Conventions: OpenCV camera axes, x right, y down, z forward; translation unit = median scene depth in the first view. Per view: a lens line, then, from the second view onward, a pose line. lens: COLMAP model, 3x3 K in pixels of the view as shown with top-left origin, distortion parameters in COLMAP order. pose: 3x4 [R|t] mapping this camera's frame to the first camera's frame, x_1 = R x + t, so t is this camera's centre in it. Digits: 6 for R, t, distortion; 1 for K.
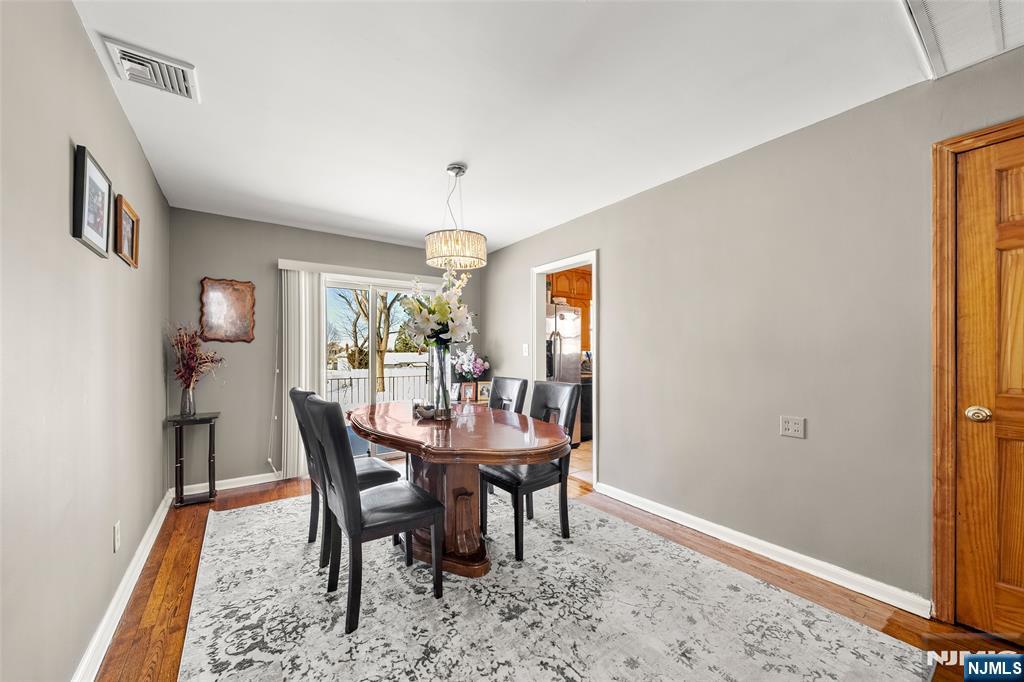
lens RADIAL K [[382.6, 0, 512.4], [0, 382.6, 353.2], [0, 0, 1]] dist [0.000290, 0.000203]
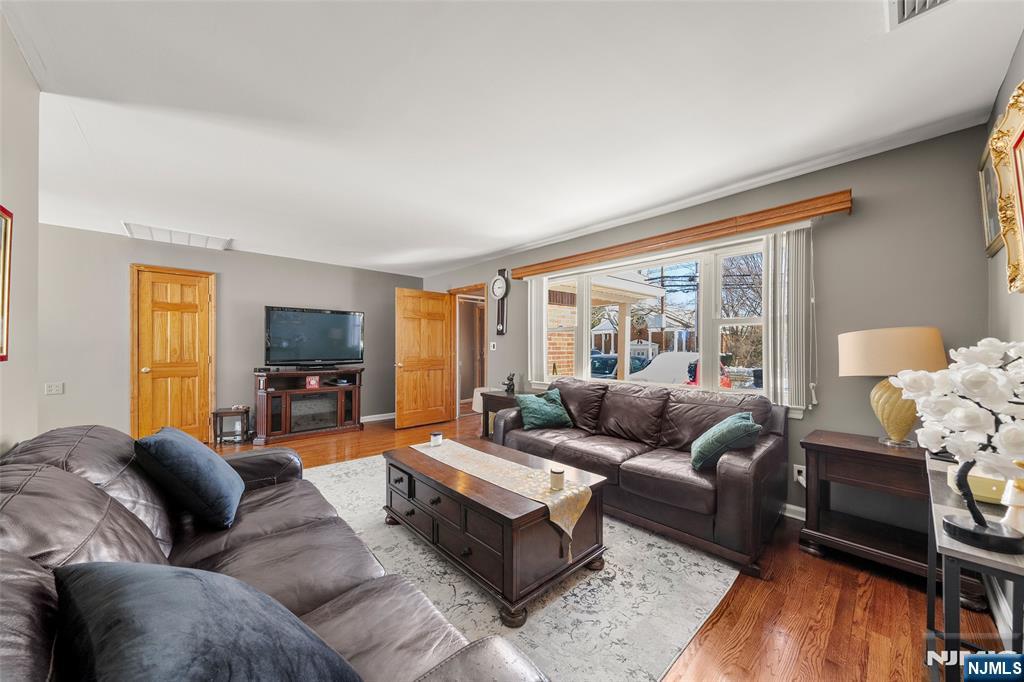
lens RADIAL K [[357.5, 0, 517.4], [0, 357.5, 349.3], [0, 0, 1]] dist [-0.006642, -0.000027]
pose [[-0.135447, -0.001466, 0.990783, -1.363053], [0.003589, 0.999992, 0.001970, 0.015173], [-0.990778, 0.003823, -0.135441, -1.058213]]
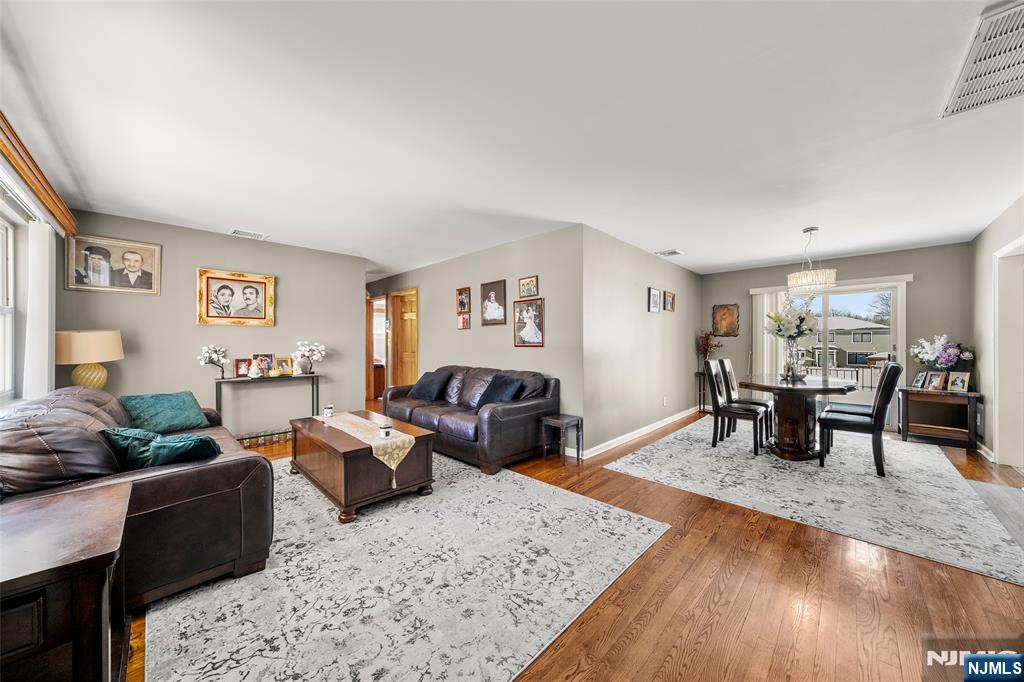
lens RADIAL K [[357.5, 0, 501.4], [0, 357.5, 340.8], [0, 0, 1]] dist [-0.006642, -0.000027]
pose [[0.152458, -0.003876, -0.988302, 1.509856], [-0.004951, 0.999977, -0.004685, 0.010001], [0.988298, 0.005607, 0.152435, -0.697783]]
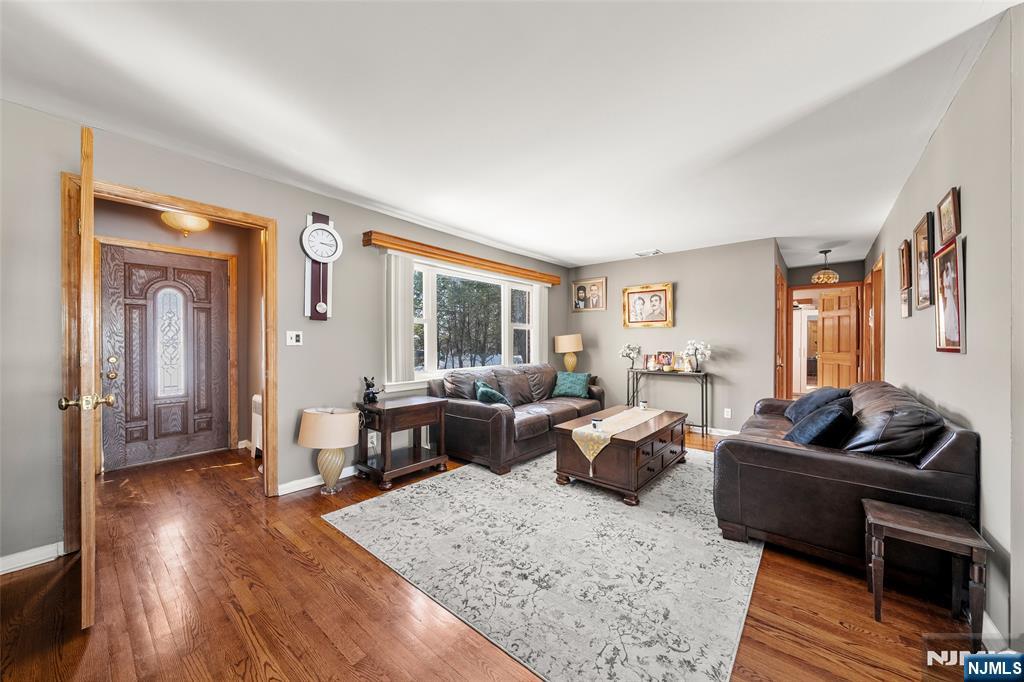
lens RADIAL K [[357.5, 0, 506.4], [0, 357.5, 341.0], [0, 0, 1]] dist [-0.006642, -0.000027]
pose [[-0.974038, 0.000918, -0.226384, 0.774392], [-0.000073, 0.999990, 0.004365, 0.002402], [0.226386, 0.004268, -0.974028, 0.459220]]
